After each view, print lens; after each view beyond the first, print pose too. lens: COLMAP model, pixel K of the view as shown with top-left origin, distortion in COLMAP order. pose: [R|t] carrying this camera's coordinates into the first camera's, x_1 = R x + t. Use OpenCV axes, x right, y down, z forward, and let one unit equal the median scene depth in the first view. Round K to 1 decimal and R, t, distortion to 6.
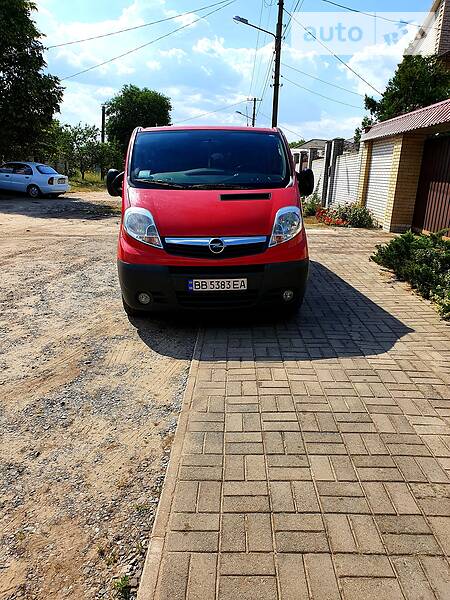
lens RADIAL K [[459.6, 0, 230.5], [0, 459.6, 294.7], [0, 0, 1]] dist [0.018363, 0.001024]
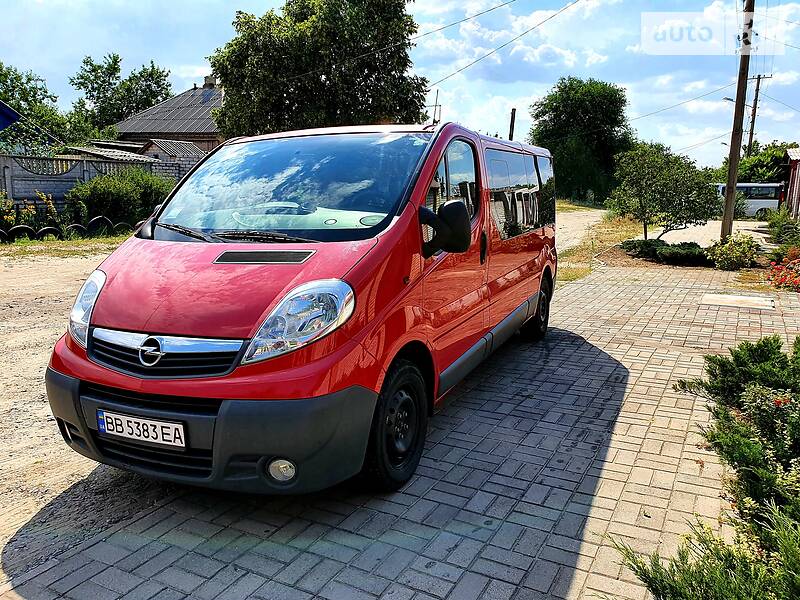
lens RADIAL K [[616.0, 0, 400.0], [0, 616.0, 300.0], [0, 0, 1]] dist [0.011673, 0.008123]
pose [[0.877260, 0.062700, -0.475903, 0.189226], [-0.103455, 0.992829, -0.059901, -0.052994], [0.468734, 0.101783, 0.877456, 0.178531]]
